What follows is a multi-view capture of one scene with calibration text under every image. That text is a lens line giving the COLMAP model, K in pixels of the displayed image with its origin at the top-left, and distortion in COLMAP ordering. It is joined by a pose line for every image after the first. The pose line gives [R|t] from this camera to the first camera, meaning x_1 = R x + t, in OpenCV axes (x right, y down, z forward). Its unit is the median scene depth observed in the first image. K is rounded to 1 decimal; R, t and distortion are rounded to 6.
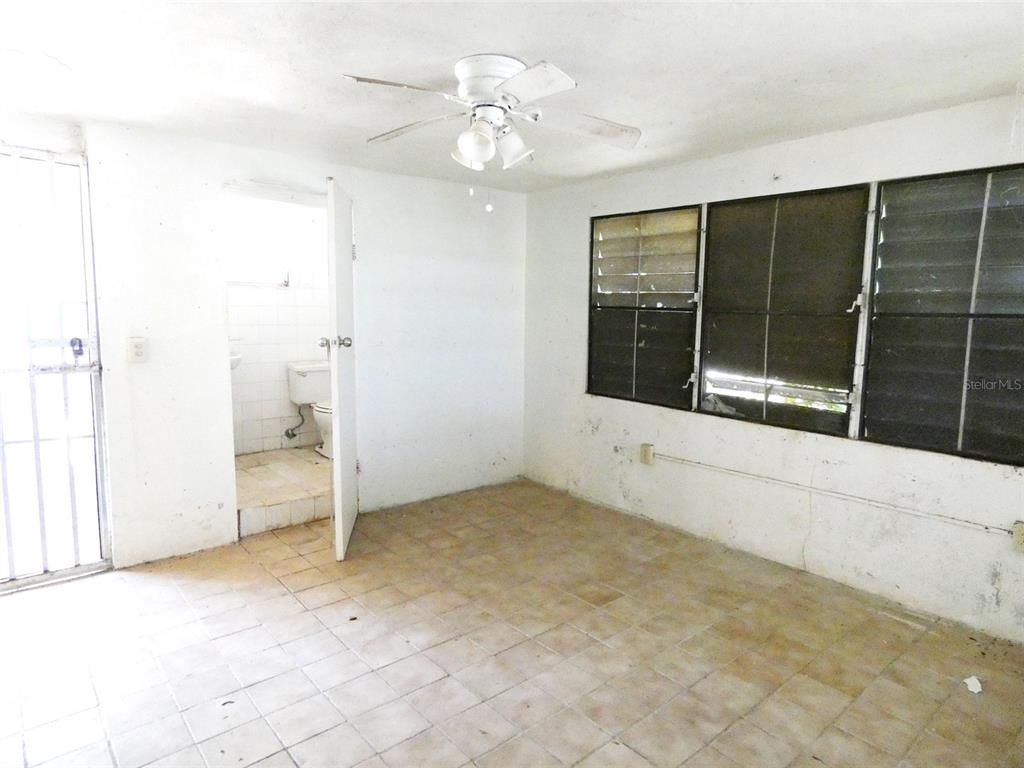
lens RADIAL K [[617.1, 0, 512.0], [0, 617.1, 384.0], [0, 0, 1]] dist [-0.001610, 0.000393]
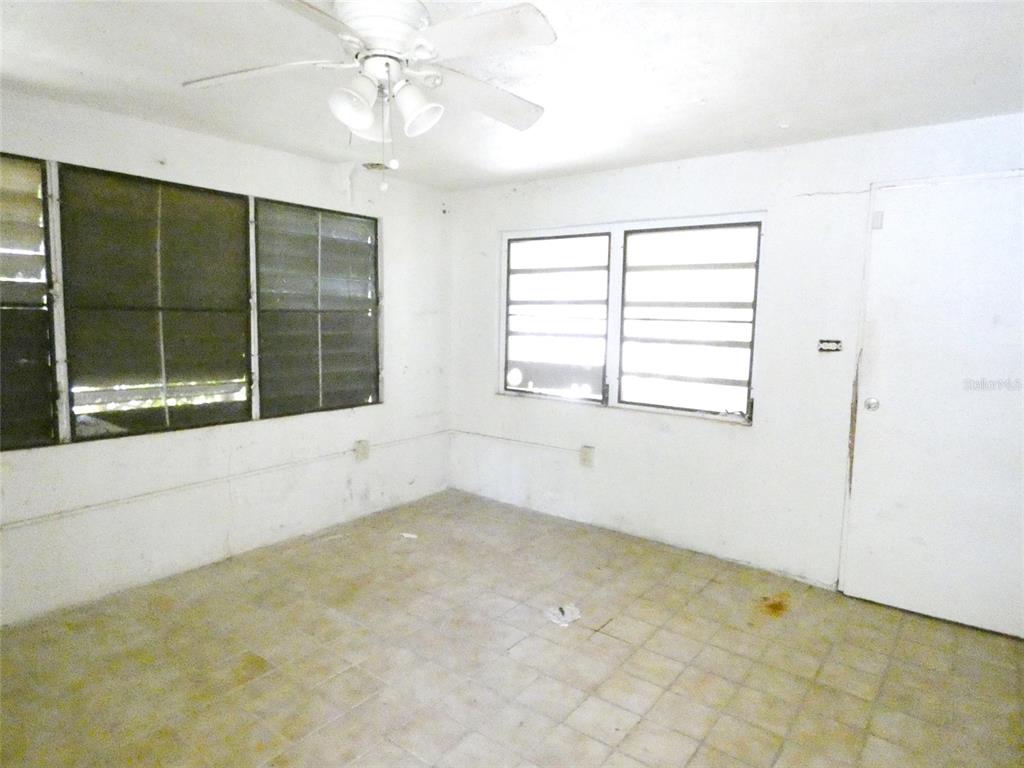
lens RADIAL K [[617.1, 0, 512.0], [0, 617.1, 384.0], [0, 0, 1]] dist [-0.001610, 0.000393]
pose [[-0.213440, -0.132376, 0.967946, -0.686092], [0.098347, 0.982833, 0.156098, -0.115385], [-0.971994, 0.128512, -0.196757, 0.805022]]
